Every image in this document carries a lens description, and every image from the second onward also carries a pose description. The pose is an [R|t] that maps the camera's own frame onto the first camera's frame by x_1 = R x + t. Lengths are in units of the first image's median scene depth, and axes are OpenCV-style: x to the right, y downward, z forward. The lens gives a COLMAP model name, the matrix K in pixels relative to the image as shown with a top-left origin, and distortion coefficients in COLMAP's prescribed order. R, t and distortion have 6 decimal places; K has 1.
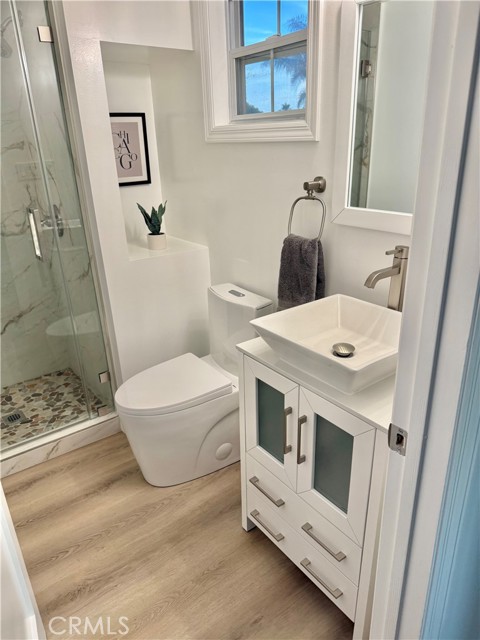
lens RADIAL K [[447.2, 0, 239.5], [0, 447.2, 321.2], [0, 0, 1]] dist [0.036344, -0.044278]
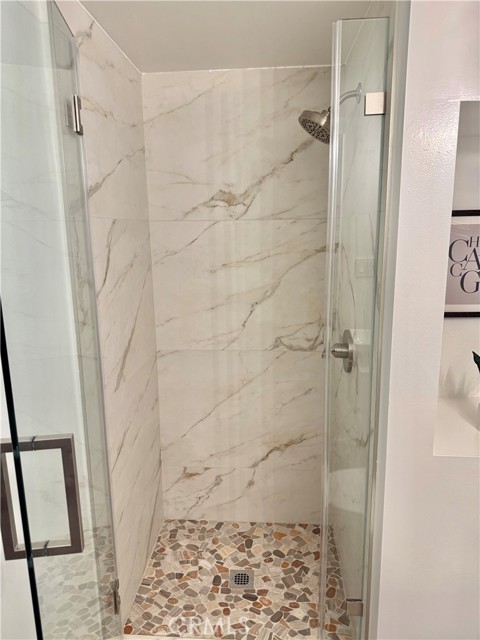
lens RADIAL K [[447.2, 0, 238.9], [0, 447.2, 320.2], [0, 0, 1]] dist [0.036344, -0.044278]
pose [[0.742946, 0.150634, -0.652181, -0.063176], [-0.262718, 0.961784, -0.077137, -0.147917], [0.615638, 0.228648, 0.754128, 0.298306]]
